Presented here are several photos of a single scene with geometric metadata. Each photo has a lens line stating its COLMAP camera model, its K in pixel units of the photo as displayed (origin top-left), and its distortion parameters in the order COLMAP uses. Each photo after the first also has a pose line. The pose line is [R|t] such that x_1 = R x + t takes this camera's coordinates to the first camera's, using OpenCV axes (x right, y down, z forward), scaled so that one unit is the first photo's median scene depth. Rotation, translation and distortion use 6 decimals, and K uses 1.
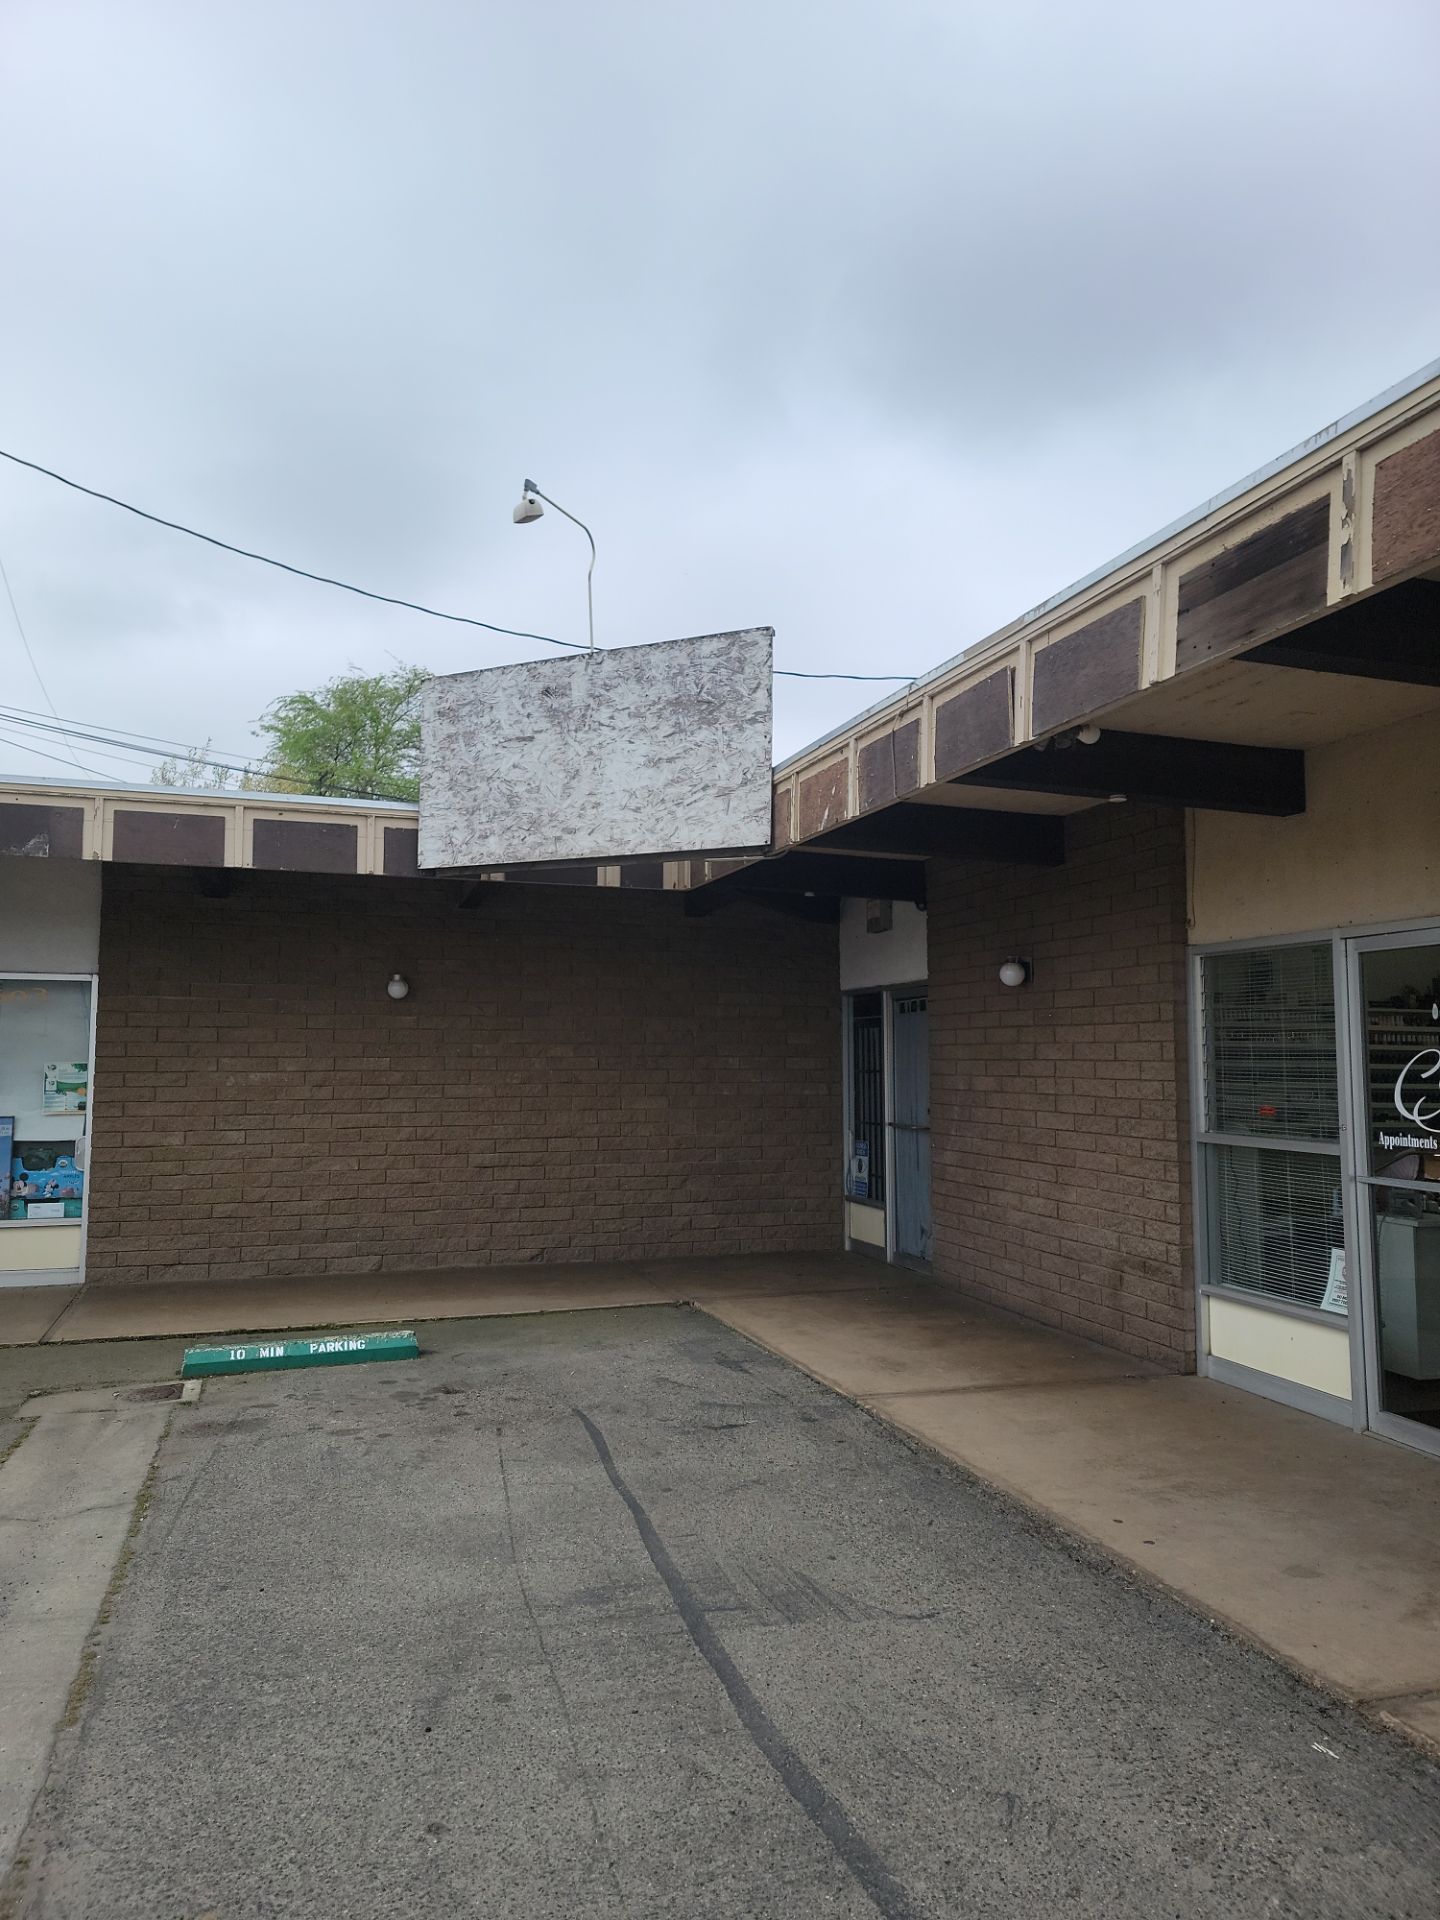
lens RADIAL K [[1324.3, 0, 706.7], [0, 1324.3, 967.2], [0, 0, 1]] dist [0.084007, -0.072427]
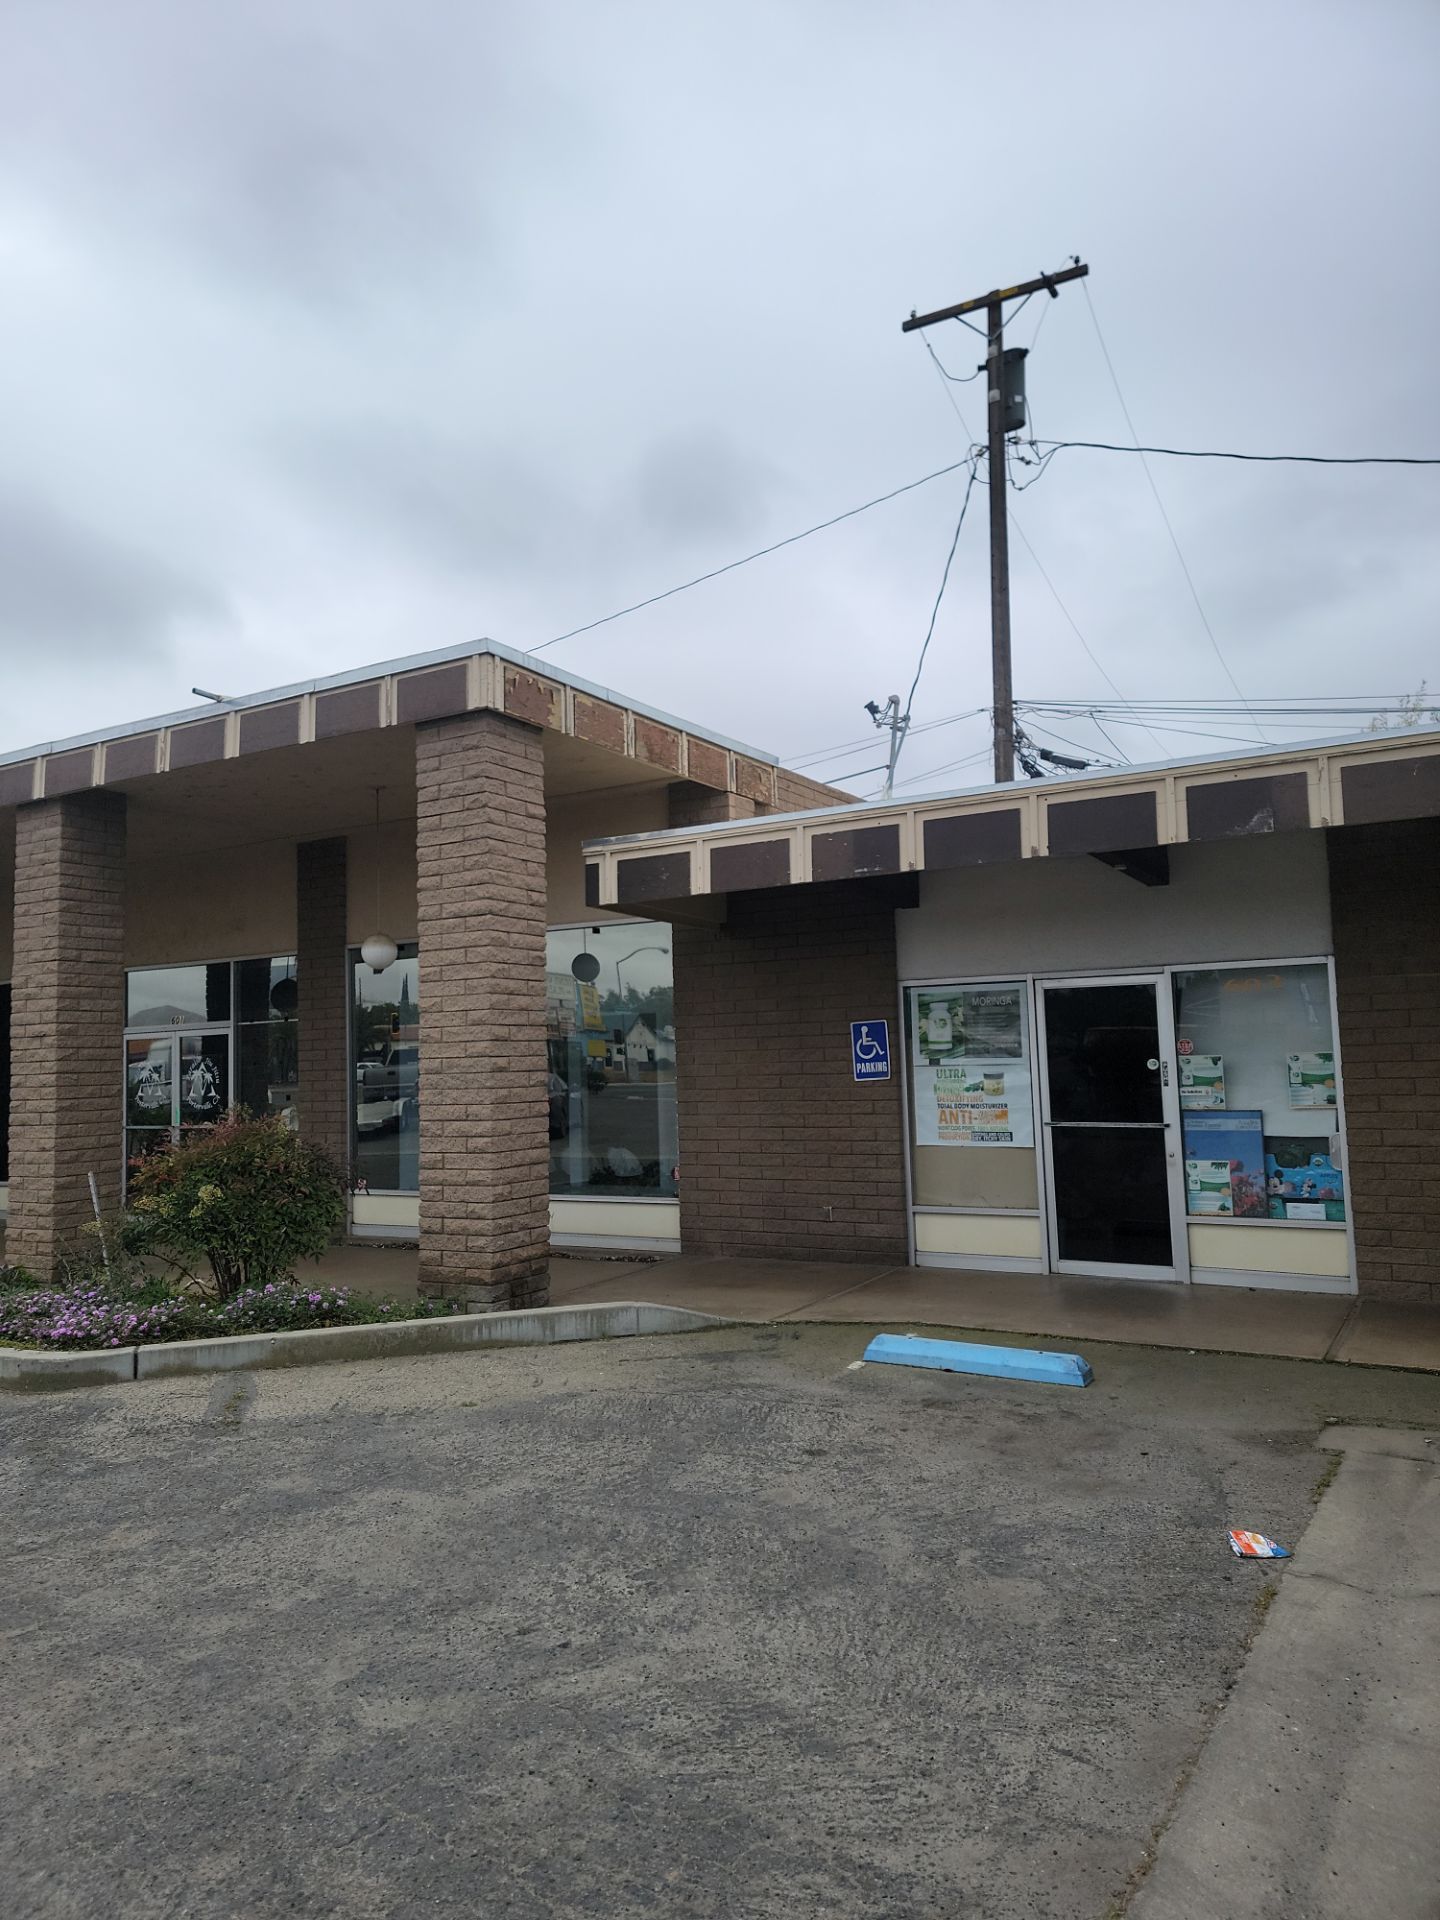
lens RADIAL K [[1324.3, 0, 712.4], [0, 1324.3, 954.8], [0, 0, 1]] dist [0.084007, -0.072427]
pose [[0.665432, -0.086646, -0.741413, -0.057207], [0.085331, 0.995559, -0.039760, 0.005346], [0.741565, -0.036808, 0.669870, 0.076155]]
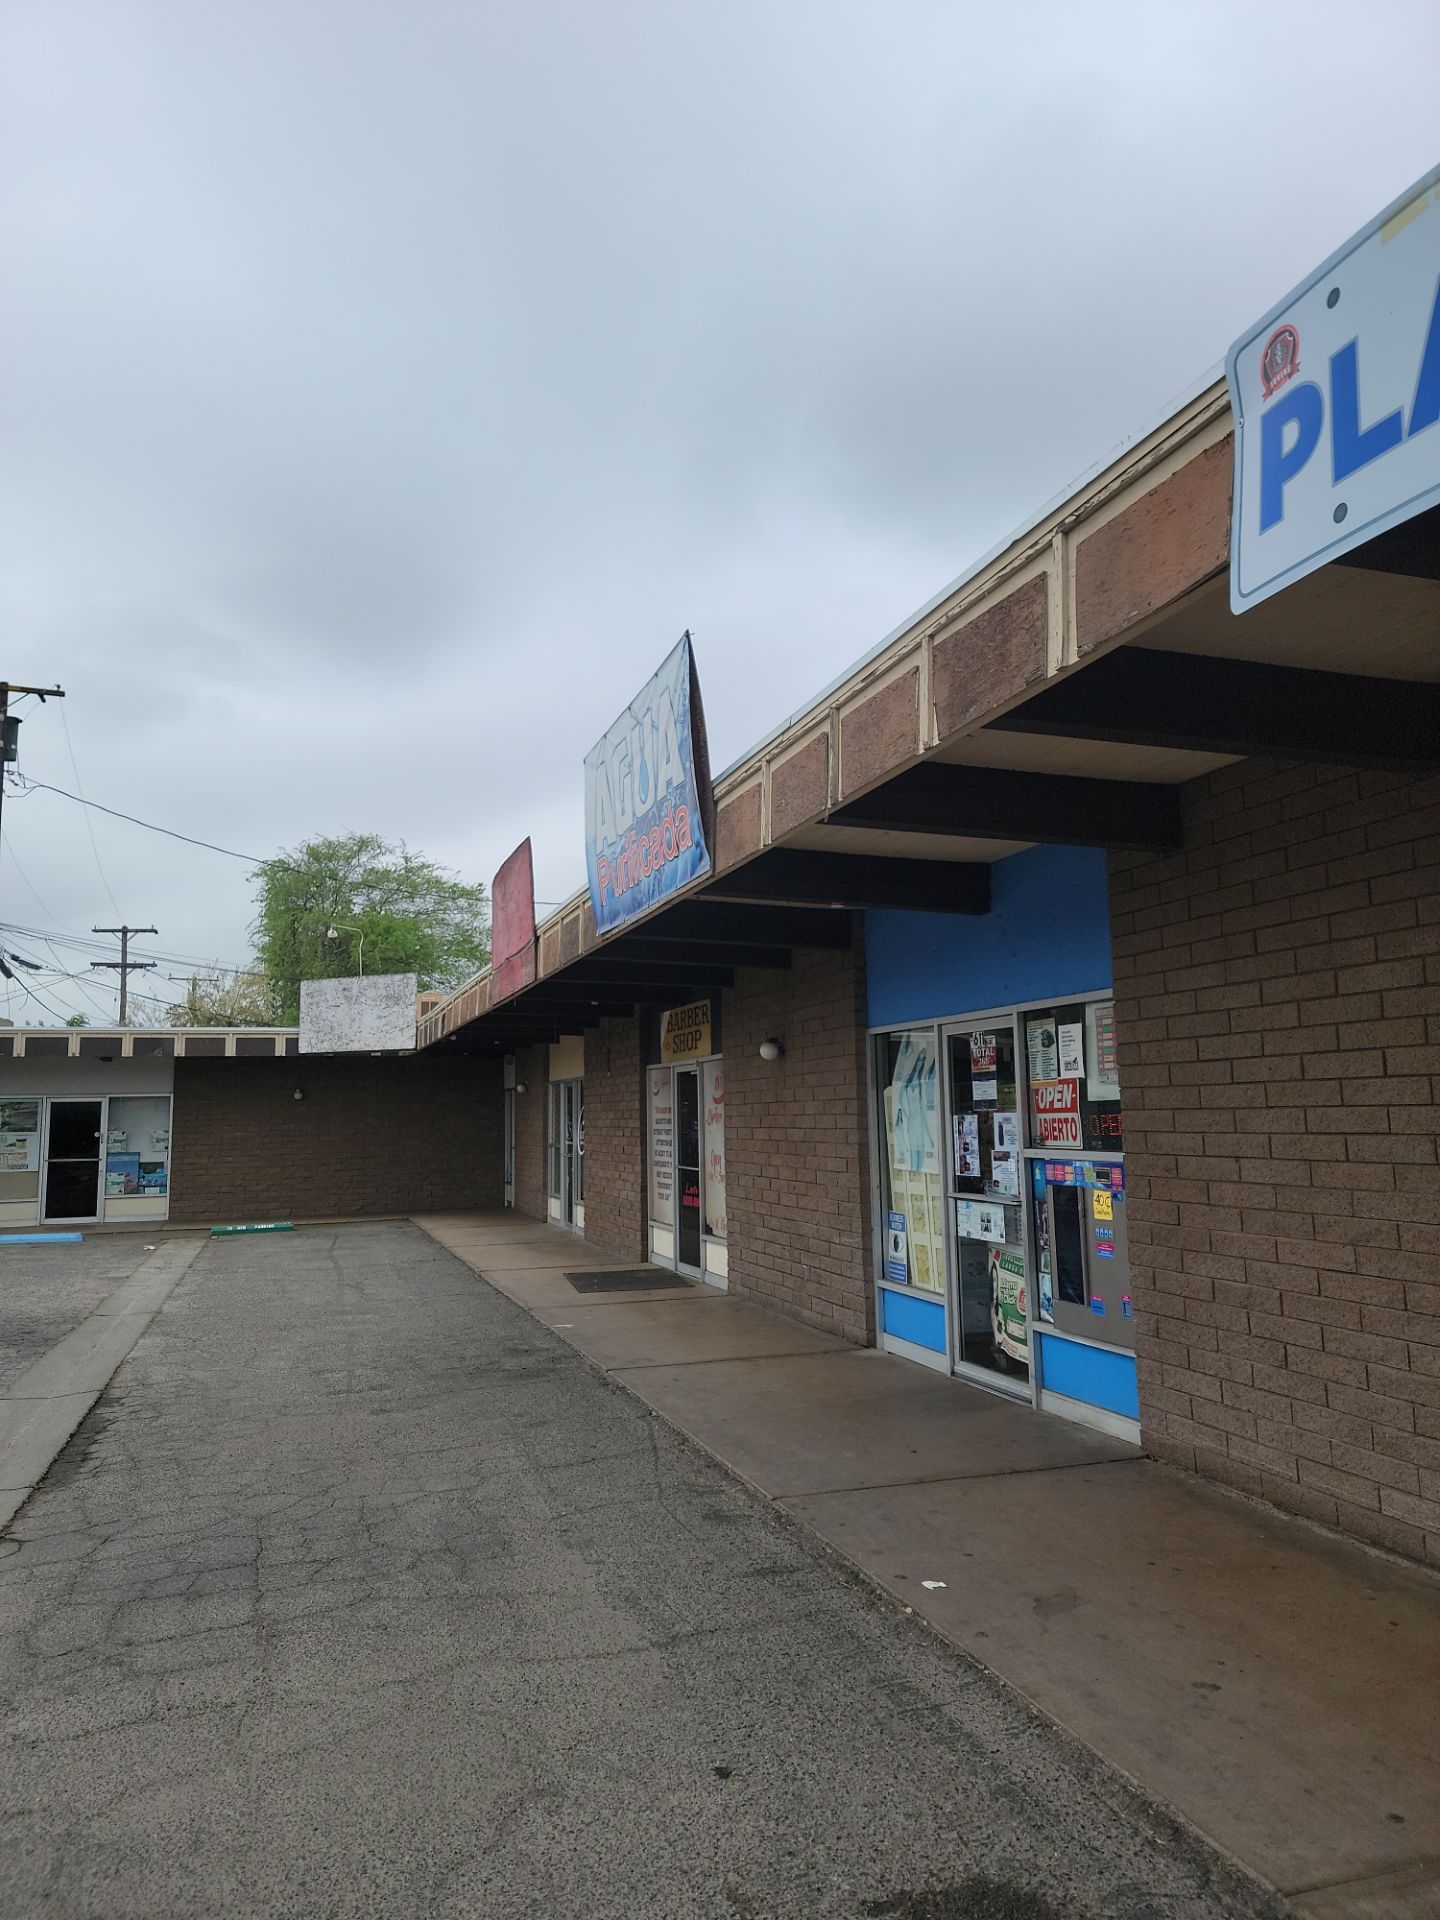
lens RADIAL K [[1324.3, 0, 721.2], [0, 1324.3, 957.3], [0, 0, 1]] dist [0.084007, -0.072427]
pose [[0.999739, -0.020804, 0.009417, 0.533857], [0.021185, 0.998878, -0.042355, -0.118896], [-0.008525, 0.042543, 0.999058, -1.477818]]
